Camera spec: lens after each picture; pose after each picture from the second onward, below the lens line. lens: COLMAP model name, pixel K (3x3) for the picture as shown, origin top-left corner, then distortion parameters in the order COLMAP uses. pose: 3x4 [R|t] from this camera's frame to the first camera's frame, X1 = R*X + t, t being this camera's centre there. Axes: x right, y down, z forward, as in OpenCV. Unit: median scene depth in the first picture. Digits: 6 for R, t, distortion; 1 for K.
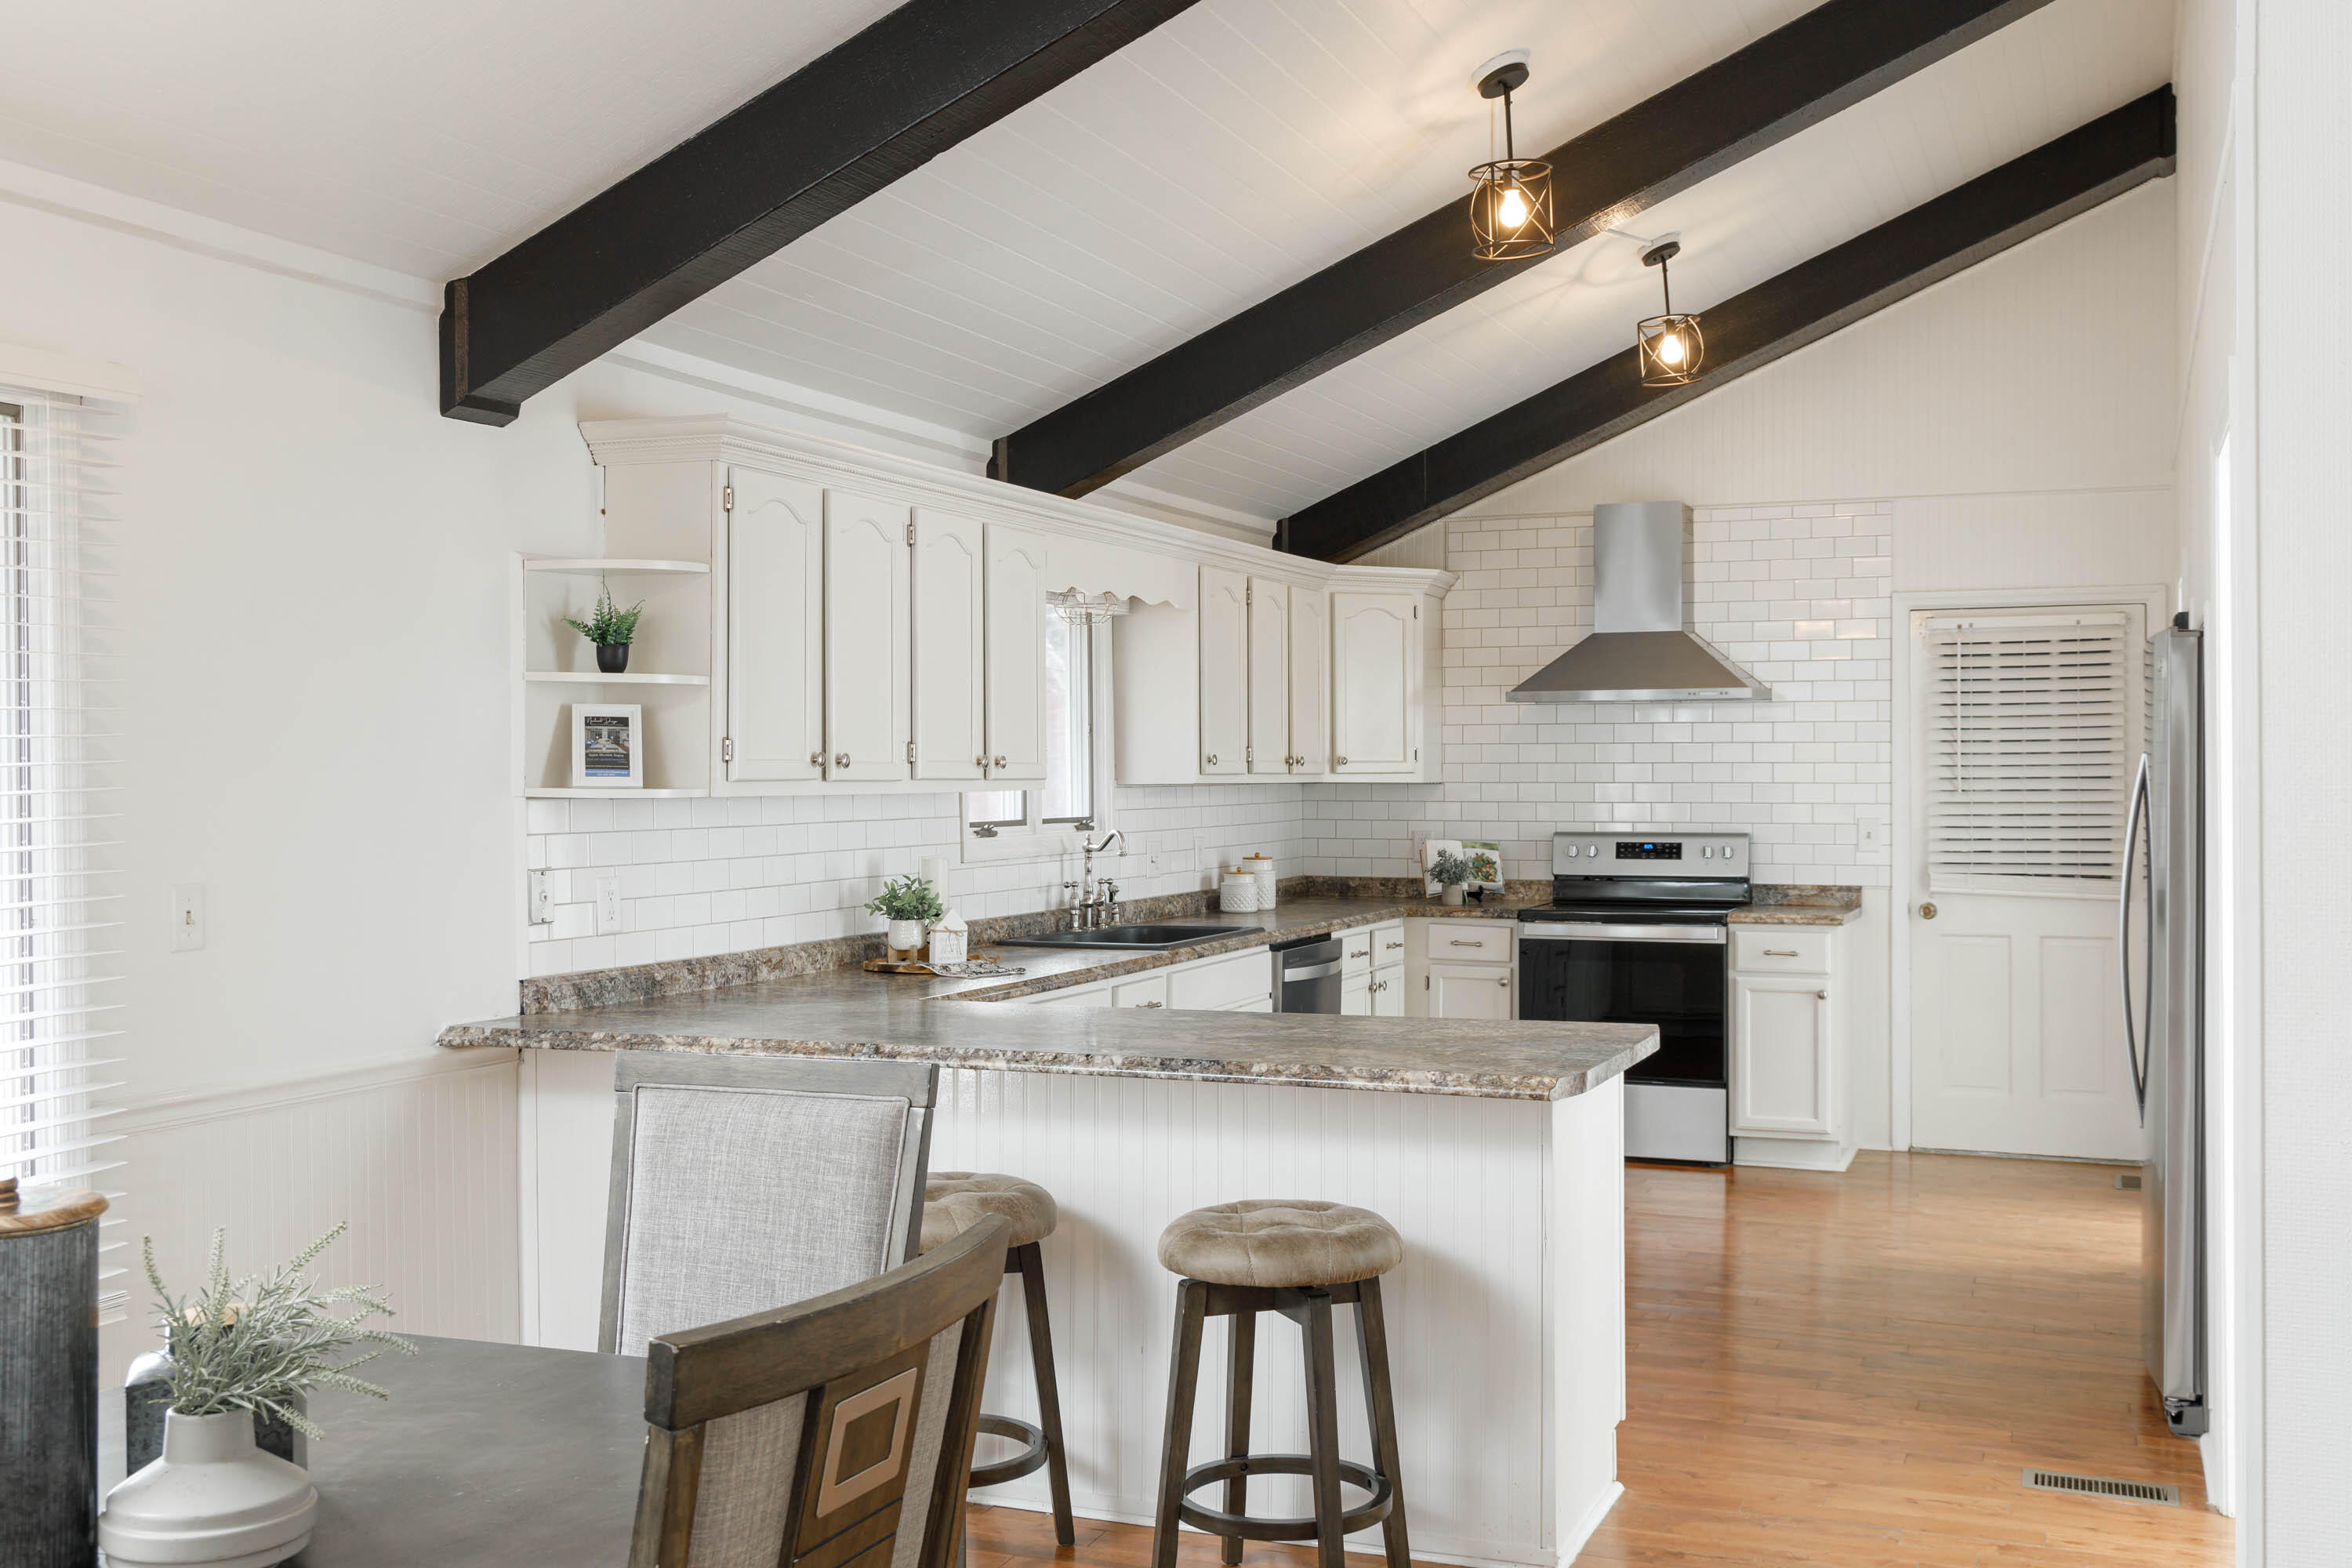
lens RADIAL K [[2271.8, 0, 1169.2], [0, 2271.8, 784.3], [0, 0, 1]] dist [0.004861, 0.000000]
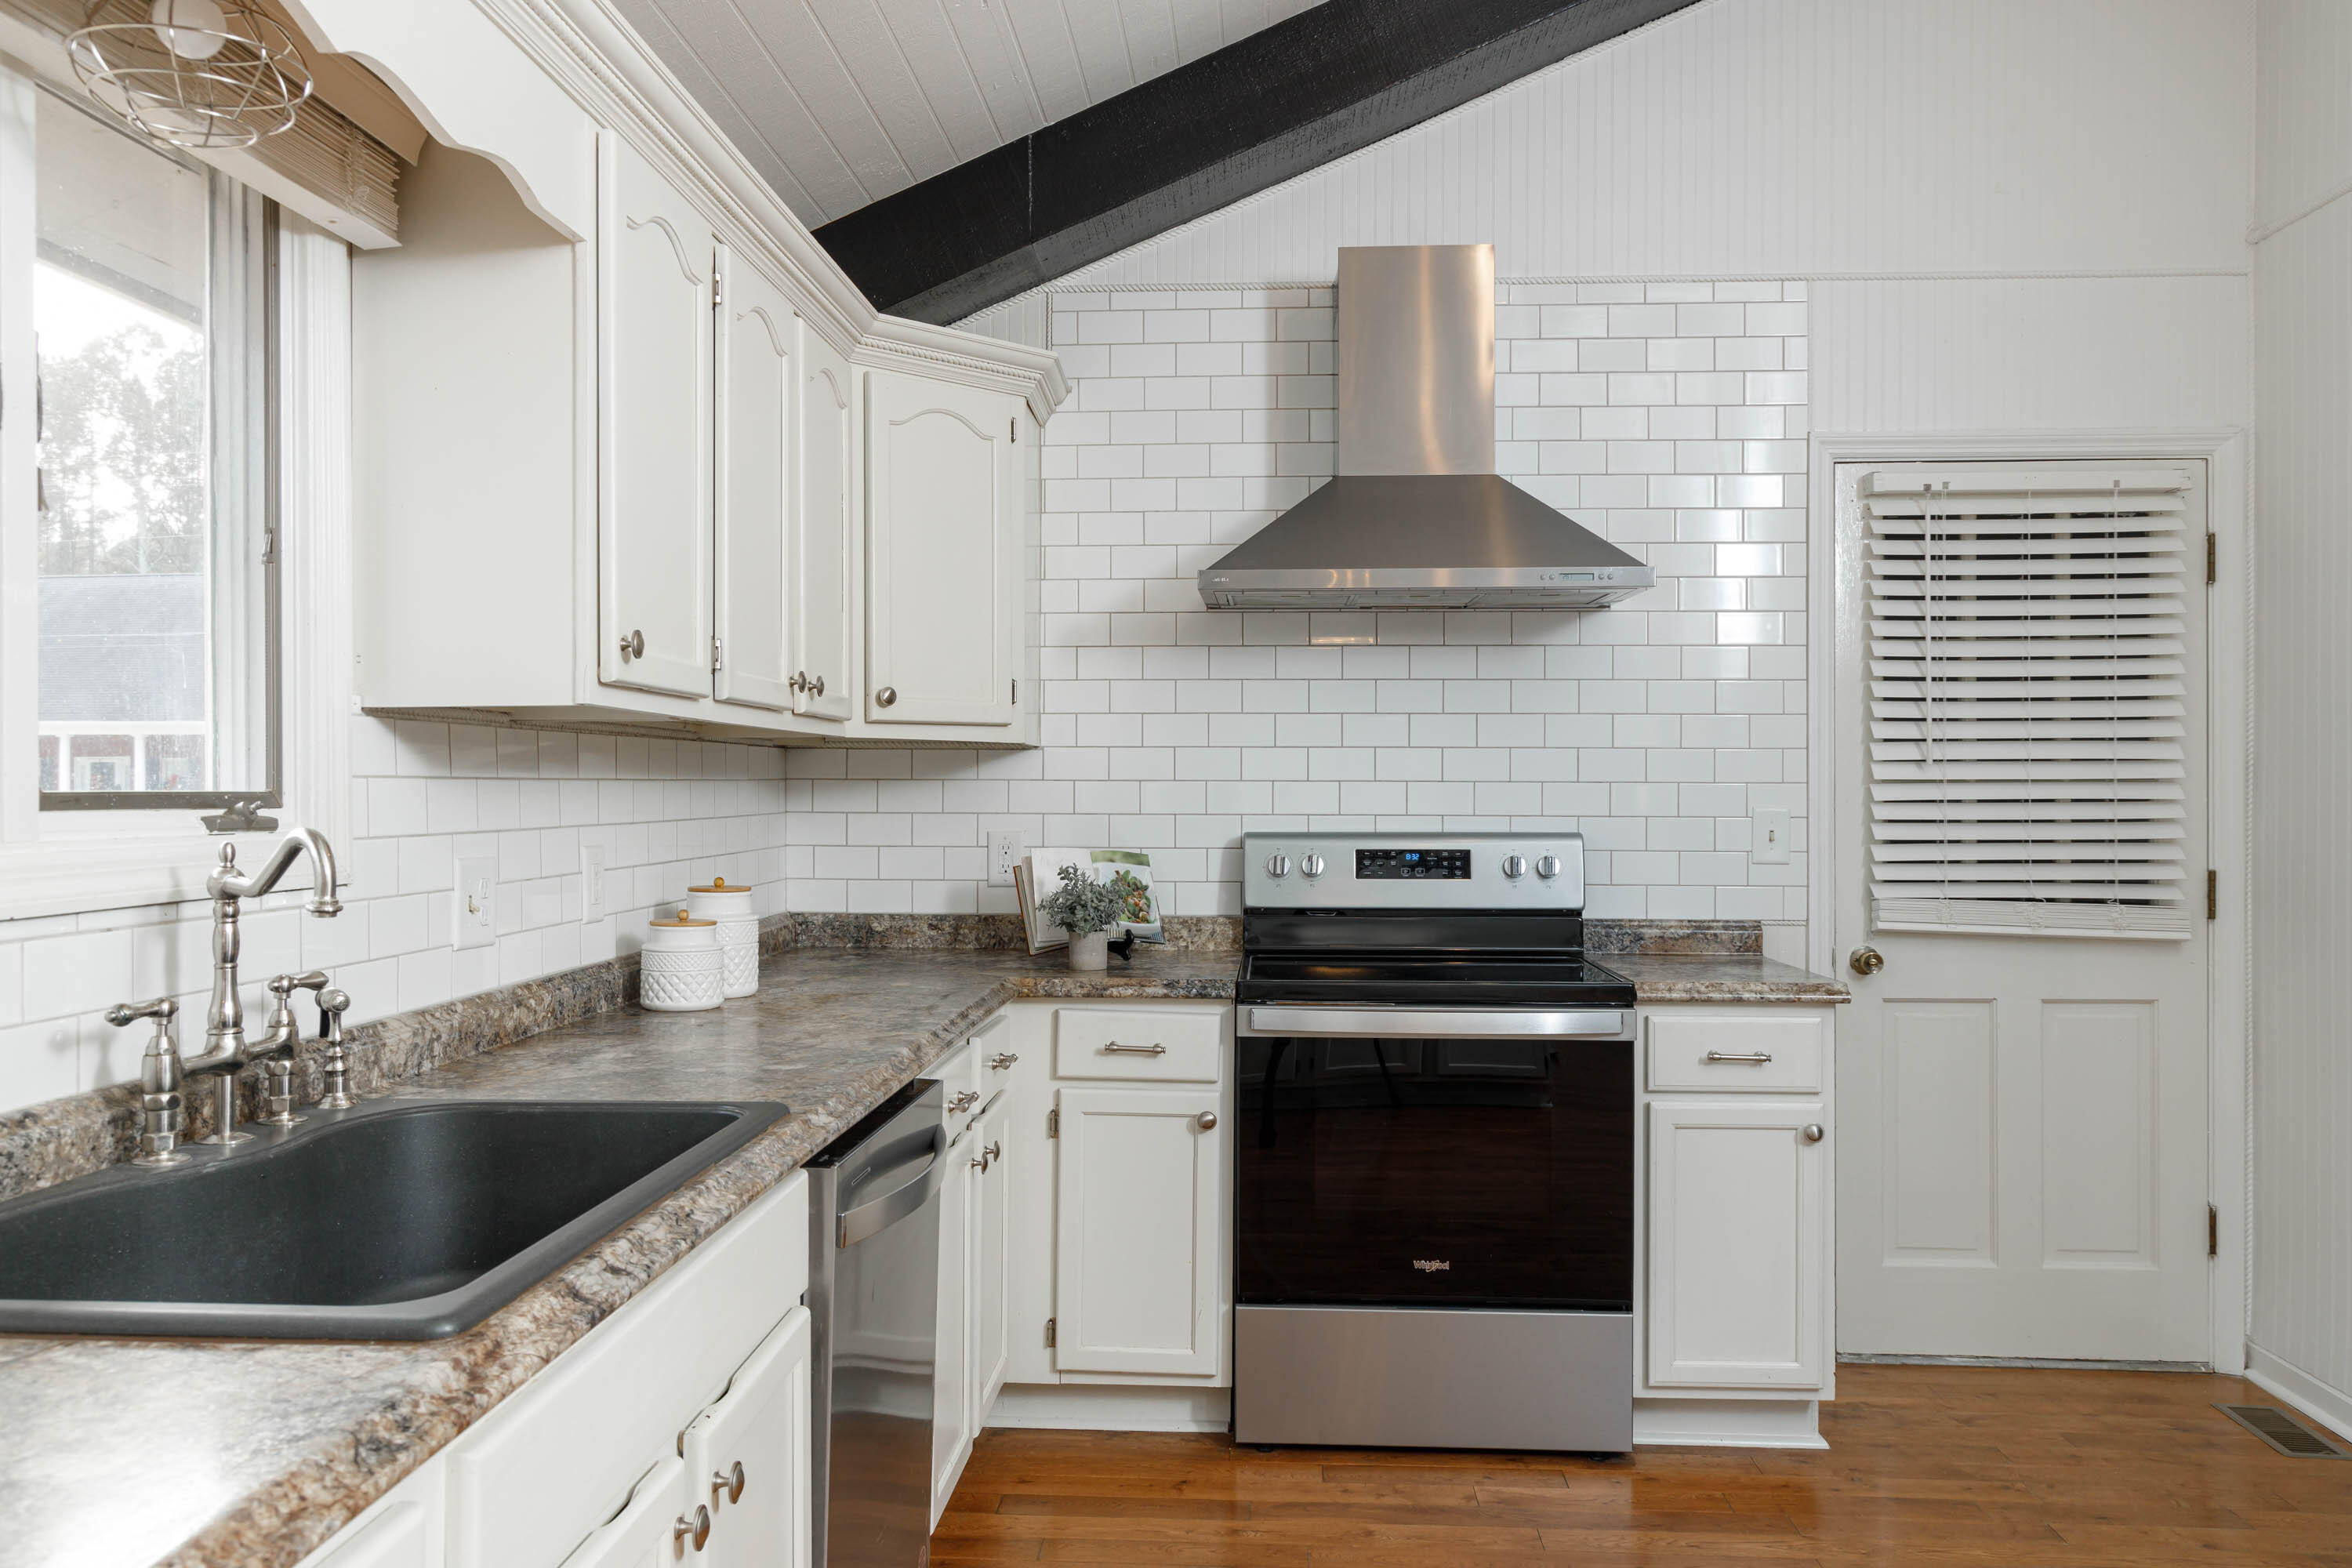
lens RADIAL K [[1841.0, 0, 1170.4], [0, 1841.0, 779.0], [0, 0, 1]] dist [0.023512, -0.017334]
pose [[0.950434, 0.005179, 0.310882, 0.007470], [-0.002095, 0.999945, -0.010252, 0.012657], [-0.310918, 0.009092, 0.950393, 0.580563]]
